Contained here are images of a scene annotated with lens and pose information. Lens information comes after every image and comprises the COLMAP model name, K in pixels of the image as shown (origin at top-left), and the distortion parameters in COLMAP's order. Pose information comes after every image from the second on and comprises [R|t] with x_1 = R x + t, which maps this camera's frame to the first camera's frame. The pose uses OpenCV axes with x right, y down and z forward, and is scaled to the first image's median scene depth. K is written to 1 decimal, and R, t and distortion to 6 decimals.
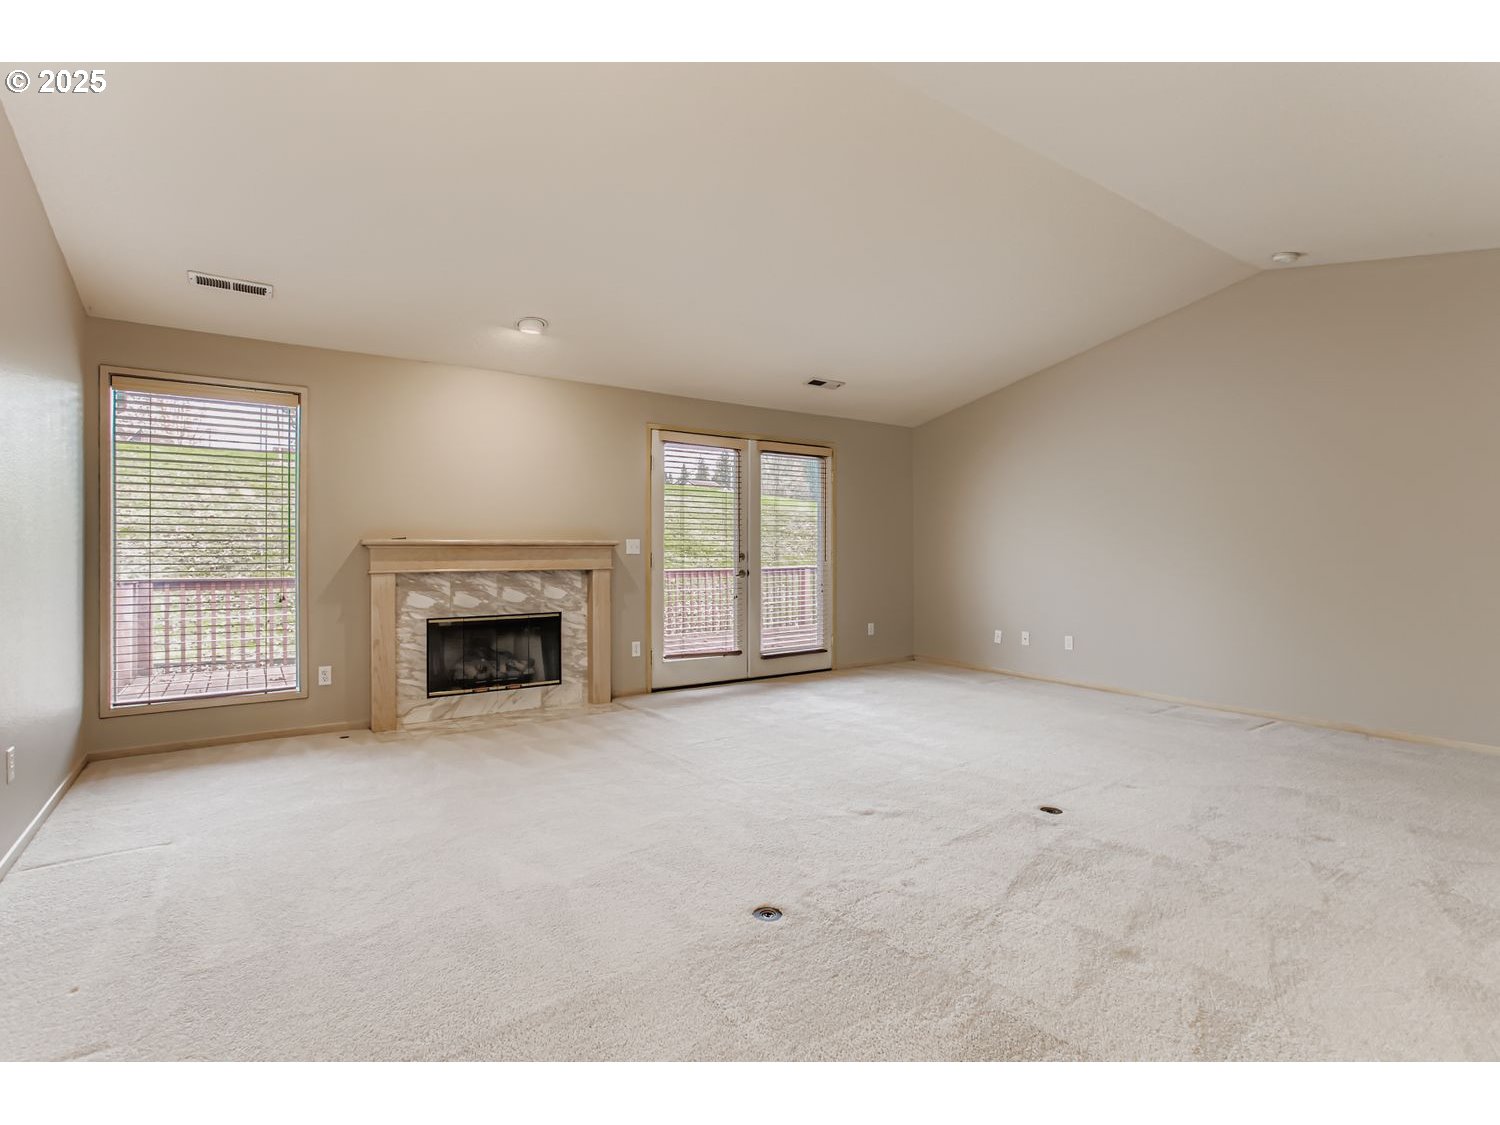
lens RADIAL K [[744.0, 0, 746.2], [0, 744.0, 551.6], [0, 0, 1]] dist [-0.024358, 0.013508]
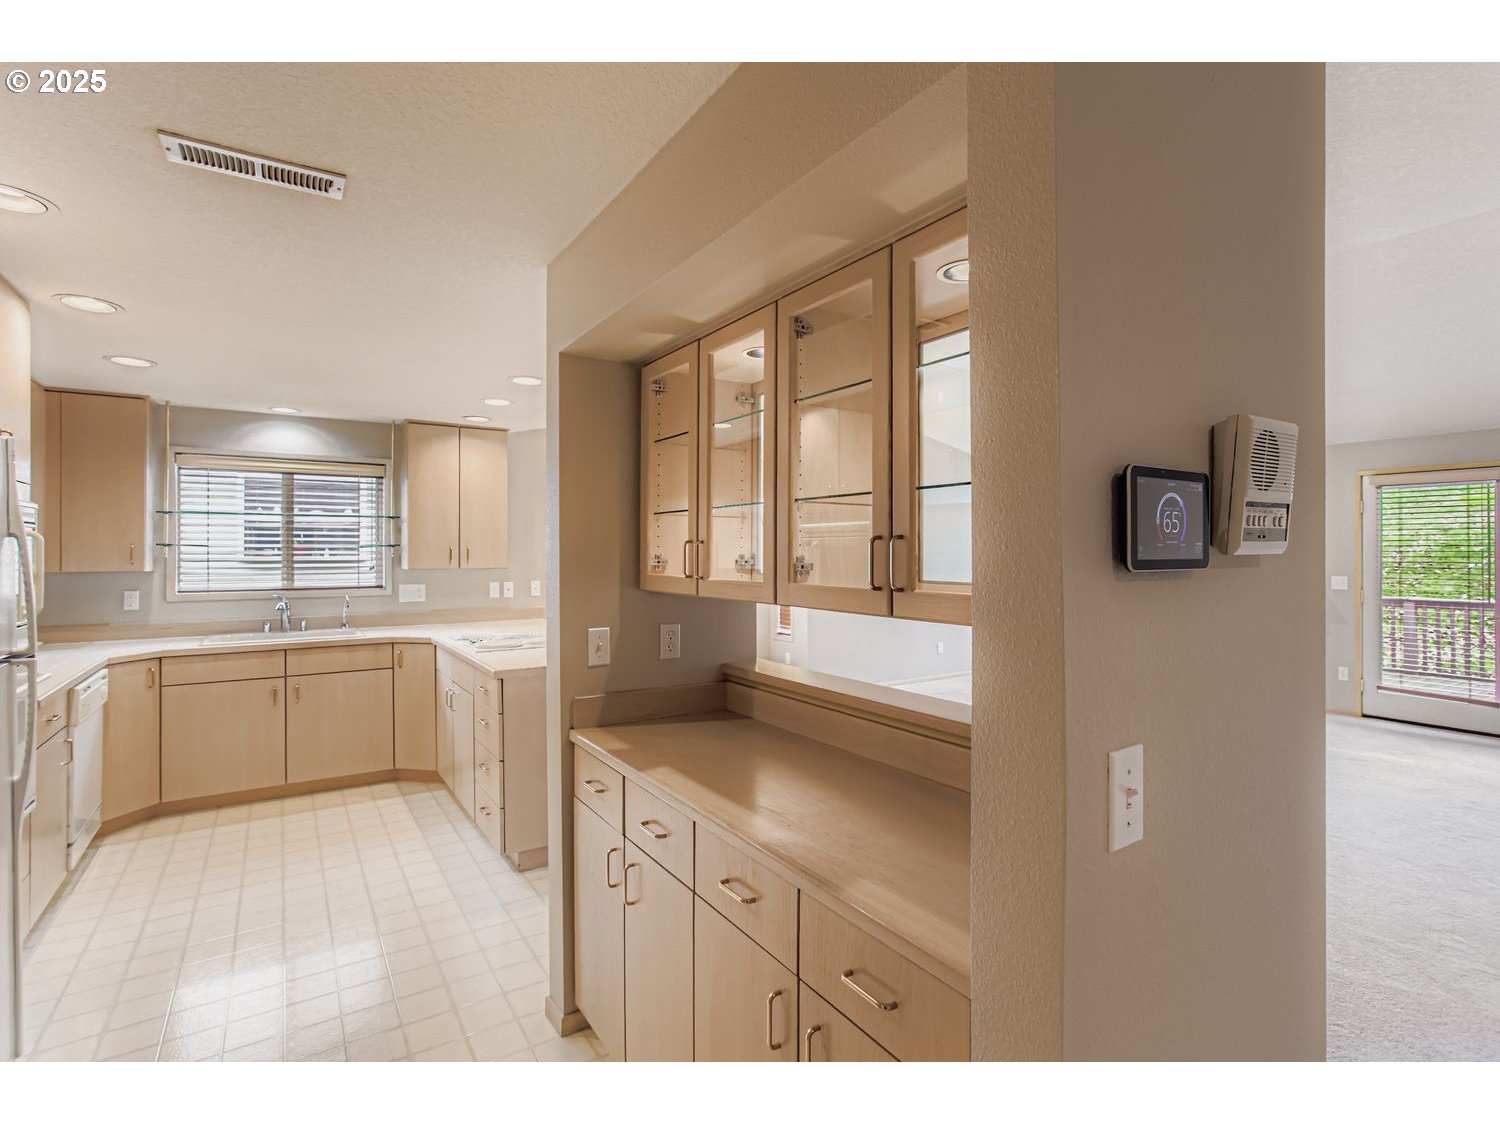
lens RADIAL K [[744.0, 0, 746.2], [0, 744.0, 551.6], [0, 0, 1]] dist [-0.024358, 0.013508]
pose [[-0.033419, 0.006144, -0.999423, 1.075612], [0.012347, 0.999907, 0.005734, -0.076433], [0.999365, -0.012148, -0.033492, 0.152017]]
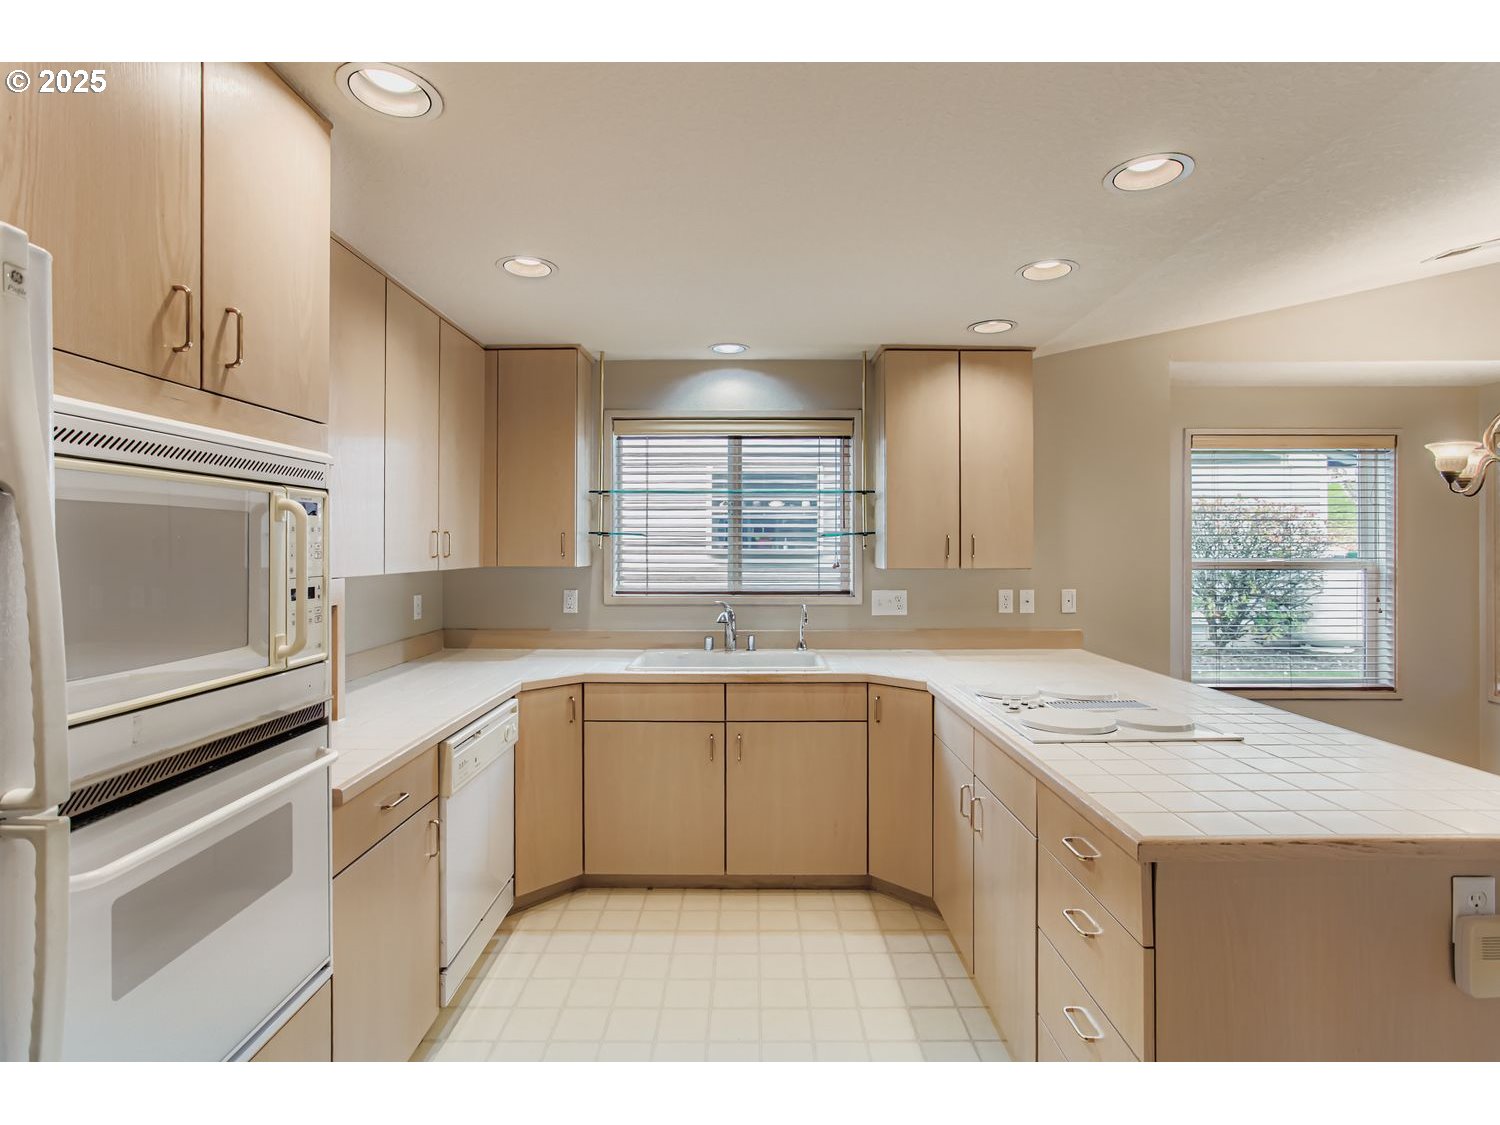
lens RADIAL K [[744.0, 0, 746.2], [0, 744.0, 551.6], [0, 0, 1]] dist [-0.024358, 0.013508]
pose [[-0.569703, 0.014017, -0.821731, 0.734752], [0.011788, 0.999891, 0.008884, -0.075250], [0.821766, -0.004625, -0.569807, -0.047604]]
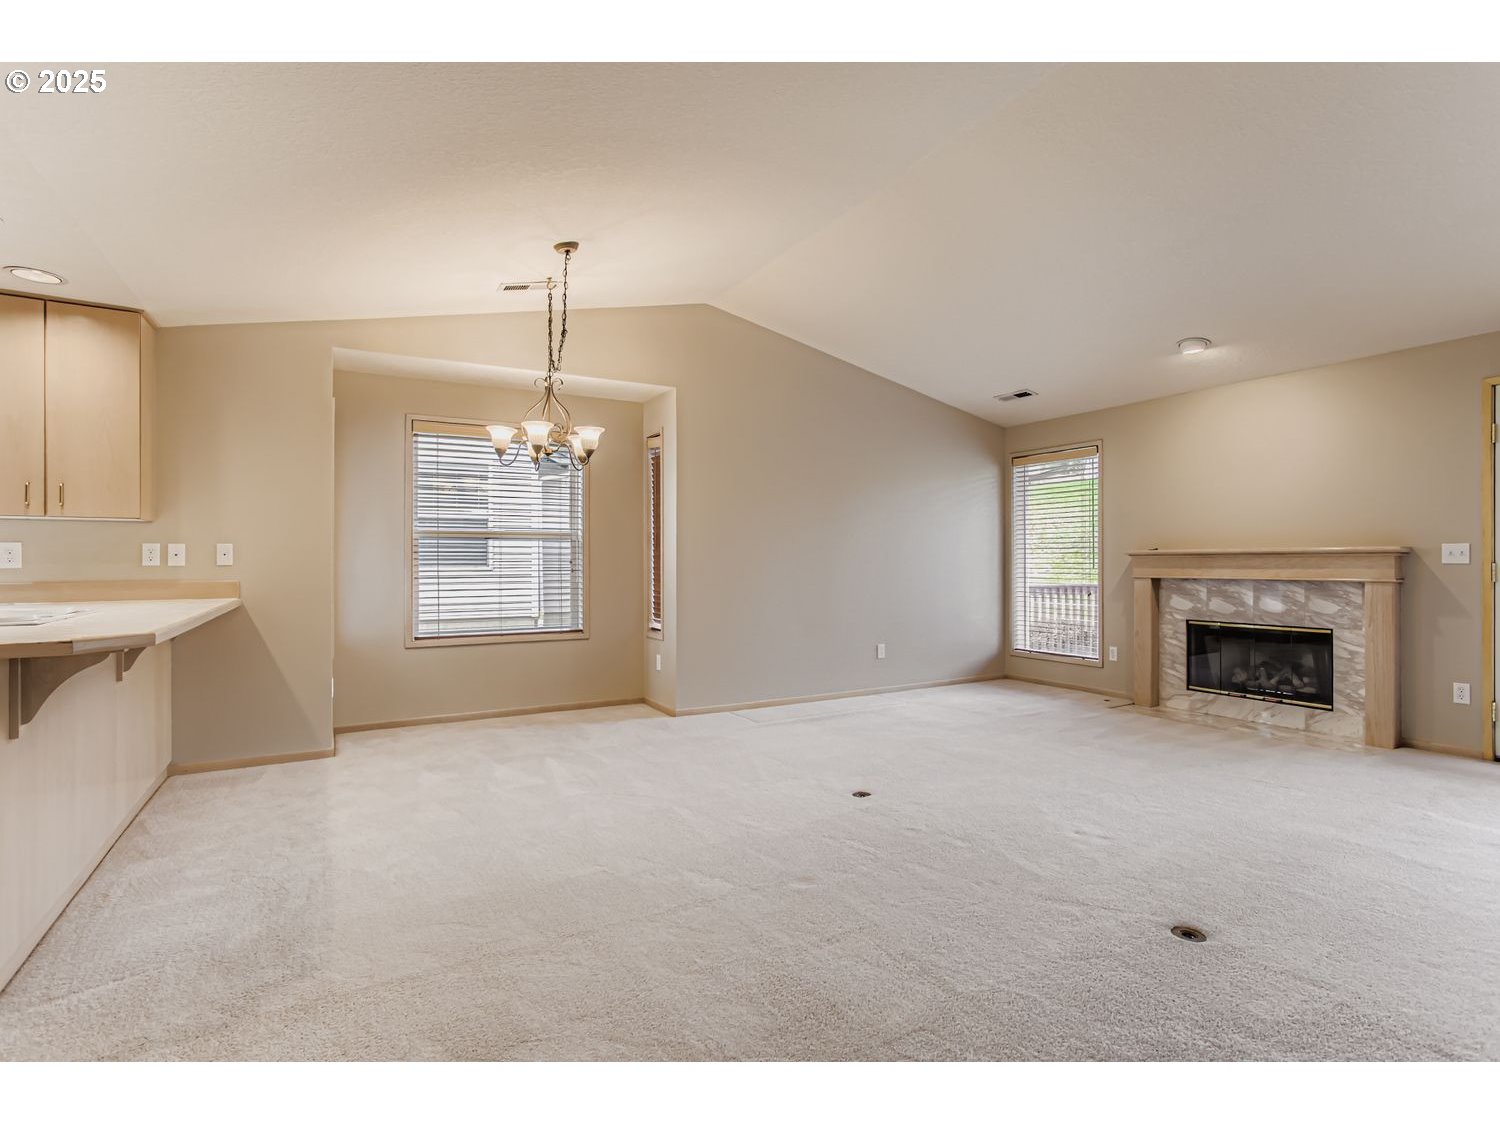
lens RADIAL K [[744.0, 0, 746.2], [0, 744.0, 551.6], [0, 0, 1]] dist [-0.024358, 0.013508]
pose [[-0.086825, -0.003951, -0.996216, 0.691732], [0.010550, 0.999932, -0.004885, -0.013621], [0.996168, -0.010934, -0.086777, 0.392540]]
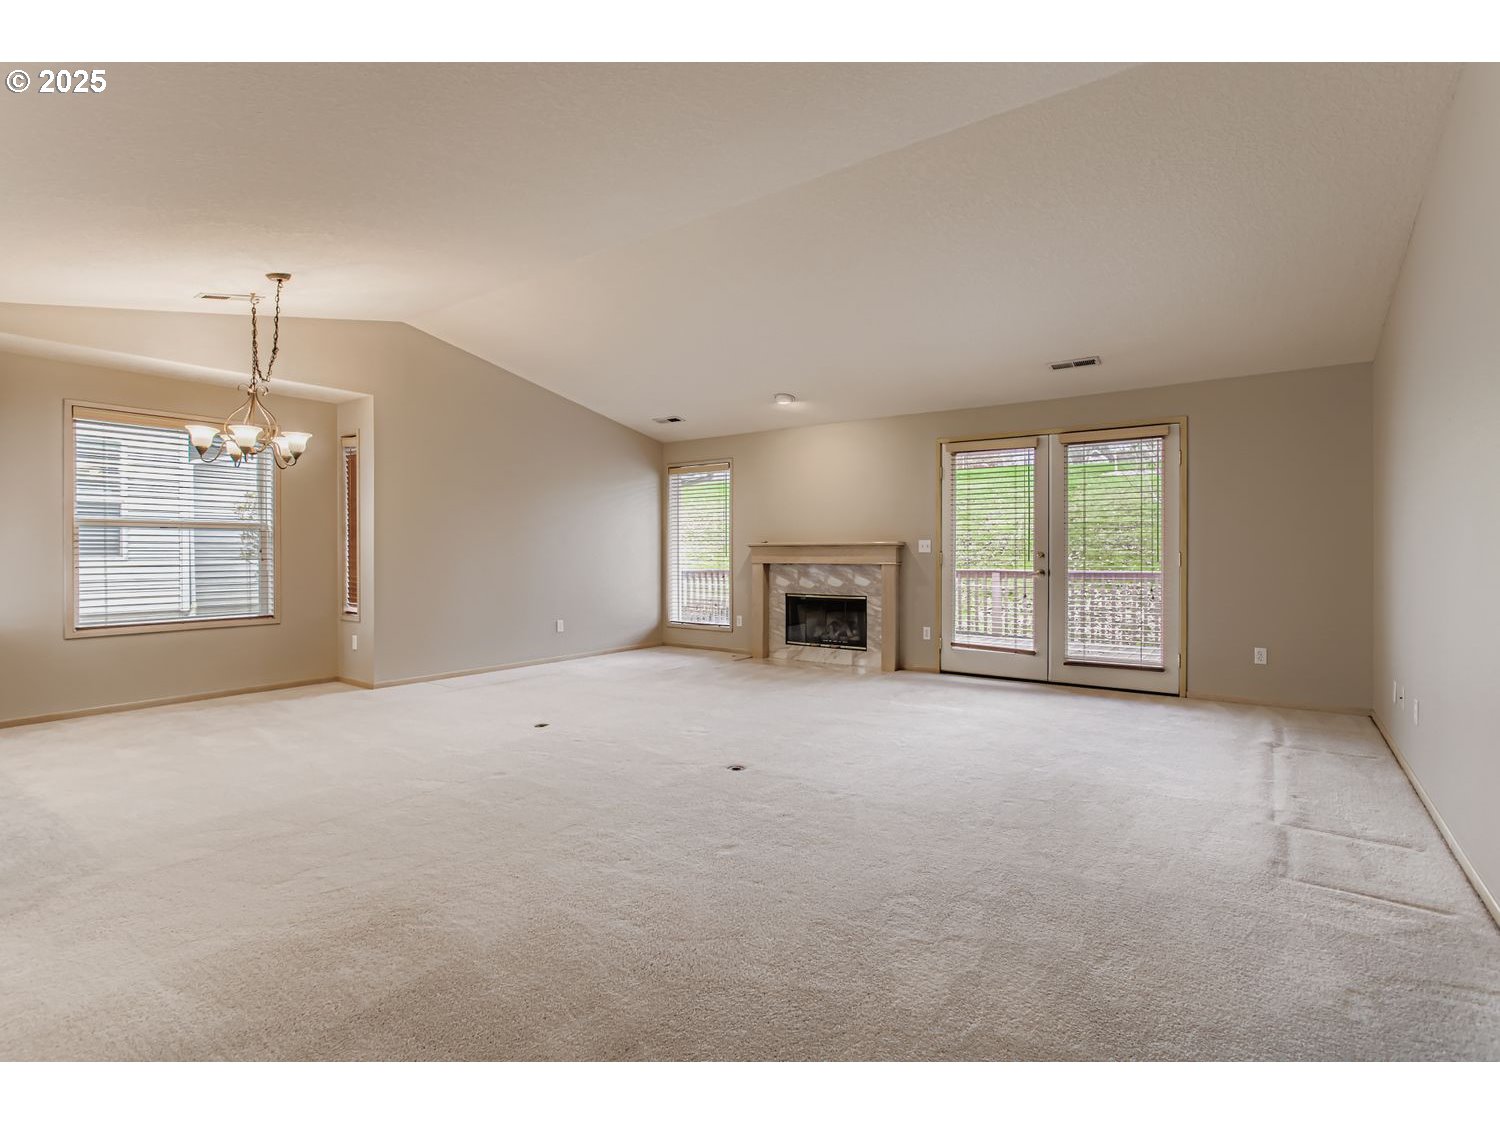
lens RADIAL K [[739.6, 0, 753.5], [0, 739.6, 555.6], [0, 0, 1]] dist [-0.029679, 0.021616]
pose [[0.331928, 0.014404, -0.943195, 0.933155], [0.005633, 0.999835, 0.017251, -0.014789], [0.943288, -0.011040, 0.331792, 0.384537]]
